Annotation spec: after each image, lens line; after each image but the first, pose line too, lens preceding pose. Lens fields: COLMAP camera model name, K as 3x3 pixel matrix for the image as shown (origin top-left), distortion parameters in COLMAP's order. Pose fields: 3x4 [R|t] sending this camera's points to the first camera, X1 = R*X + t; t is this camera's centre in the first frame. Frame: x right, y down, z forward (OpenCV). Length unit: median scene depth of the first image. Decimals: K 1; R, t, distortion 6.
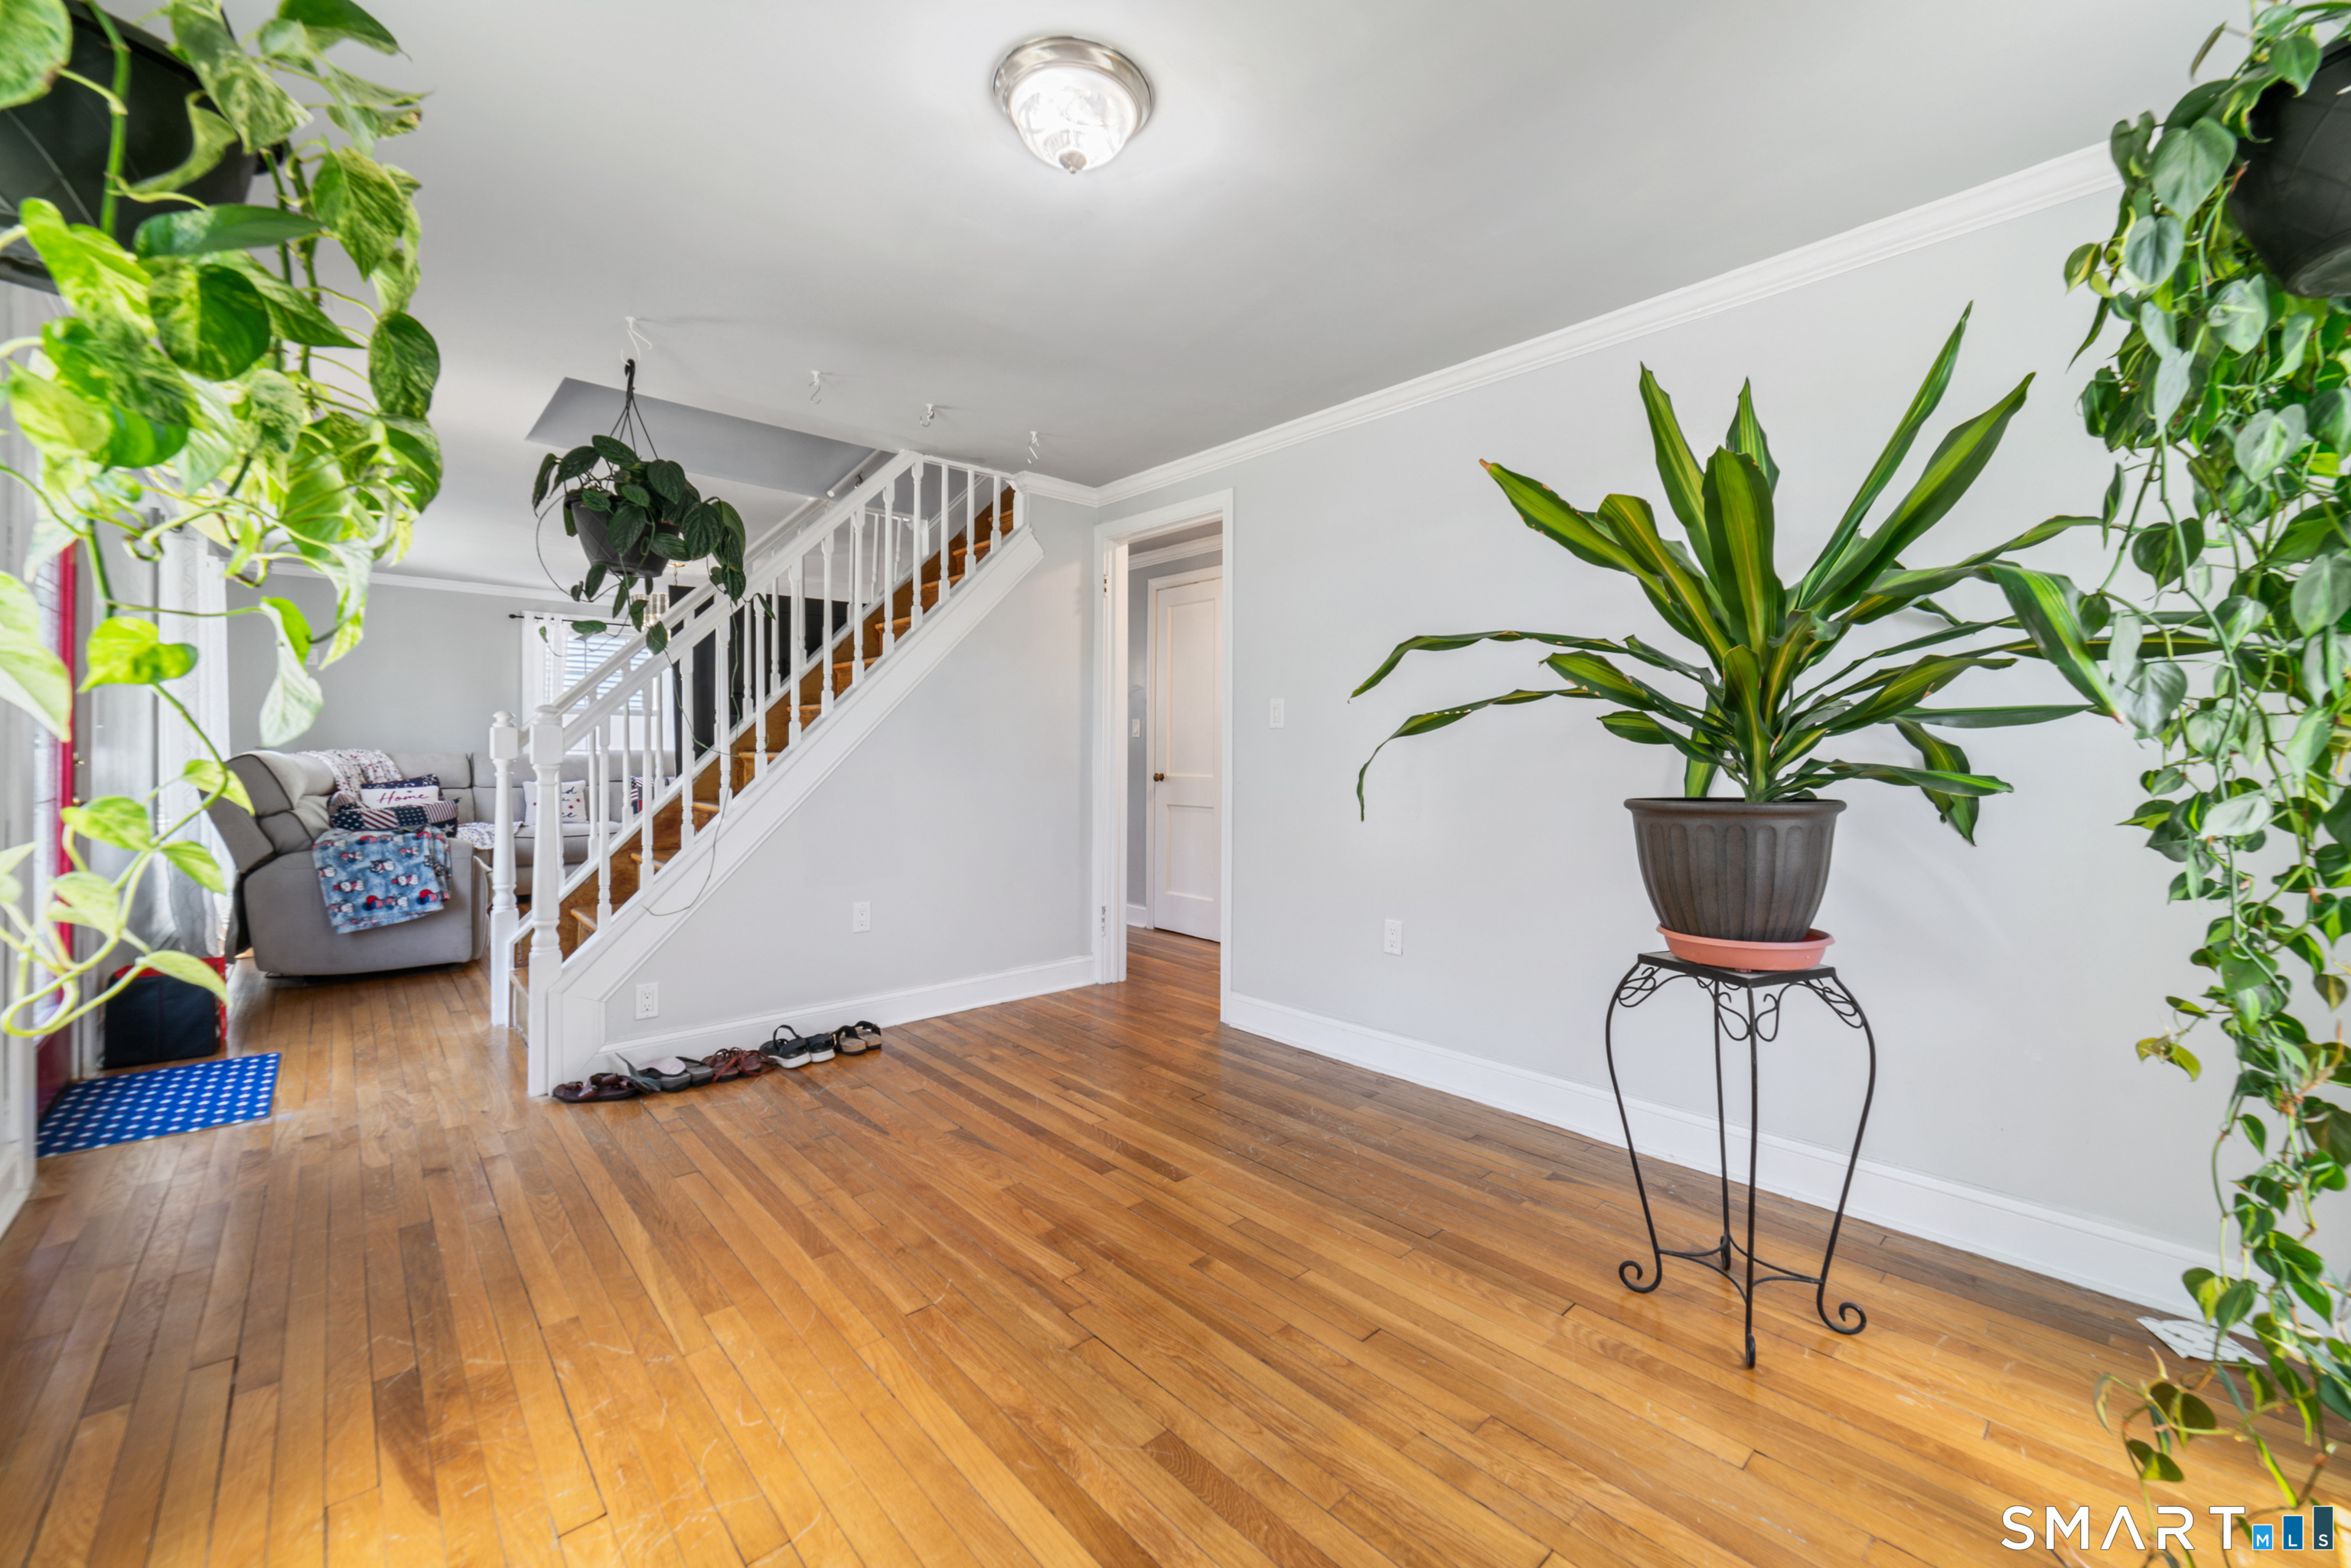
lens RADIAL K [[931.1, 0, 1178.9], [0, 931.1, 749.6], [0, 0, 1]] dist [0.000738, 0.000091]
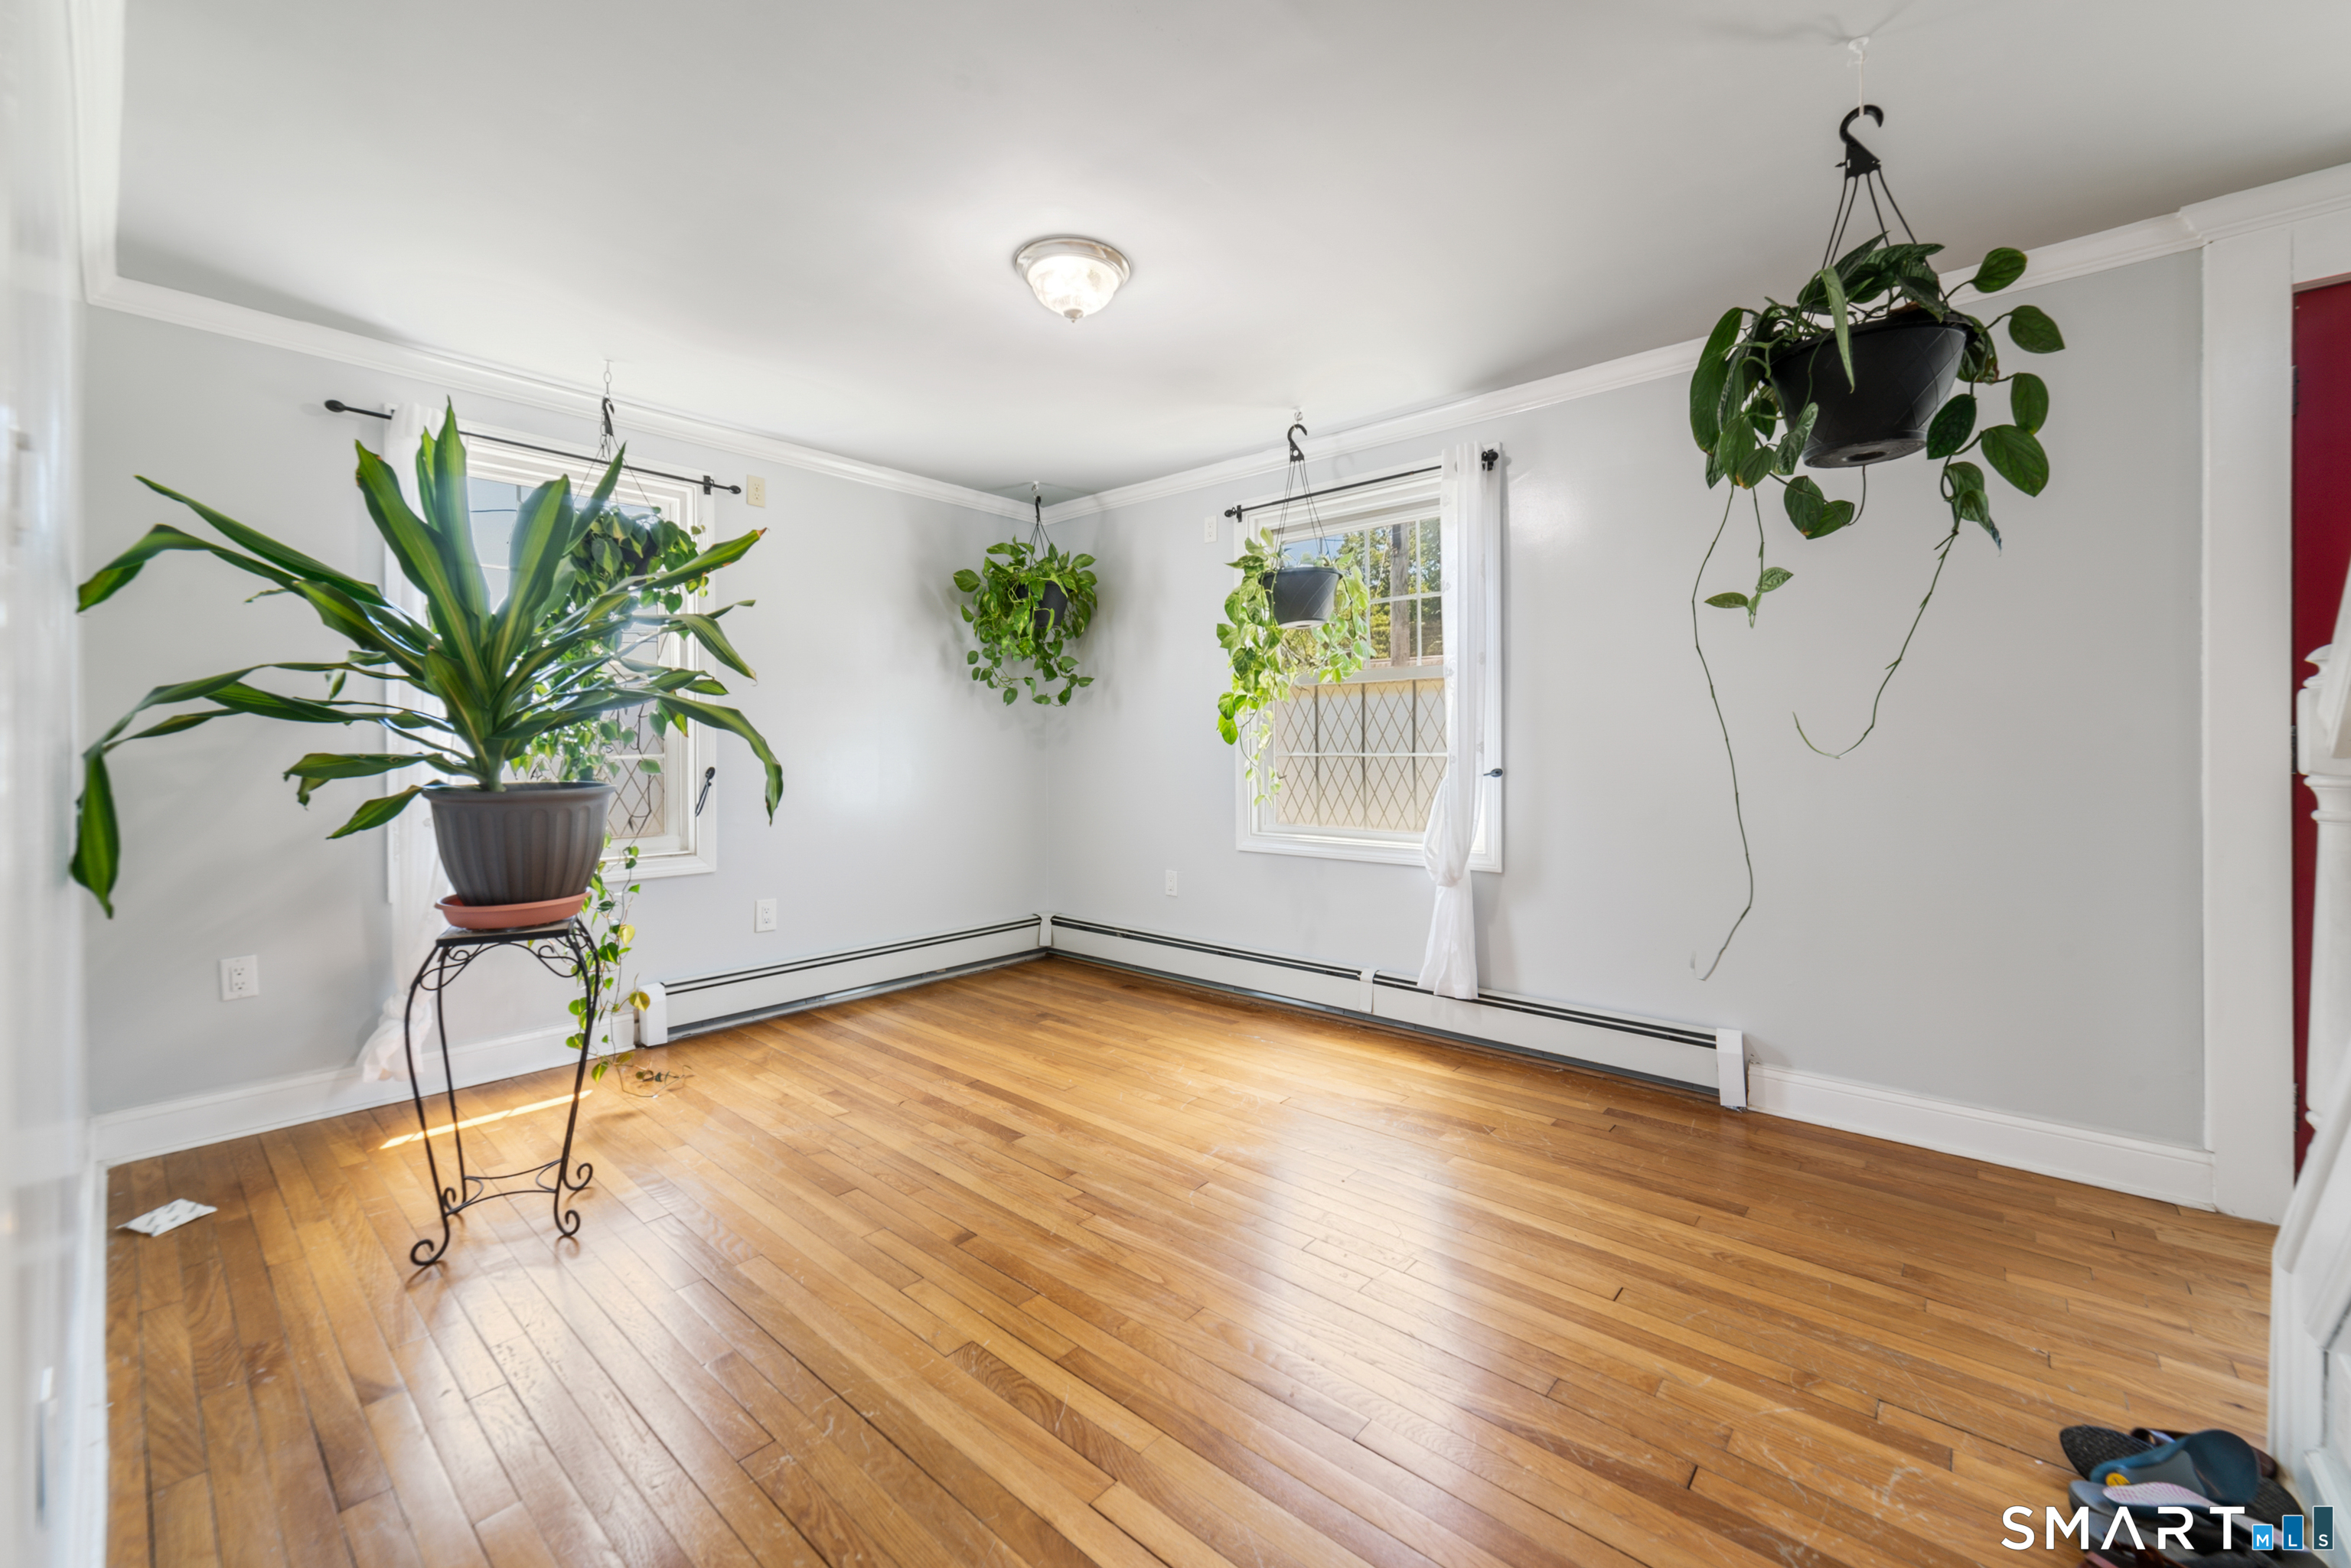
lens RADIAL K [[931.1, 0, 1178.9], [0, 931.1, 749.6], [0, 0, 1]] dist [0.000738, 0.000091]
pose [[-0.993264, 0.000977, -0.115866, -0.091637], [0.000361, 0.999986, 0.005336, 0.000359], [0.115870, 0.005258, -0.993250, 2.025613]]
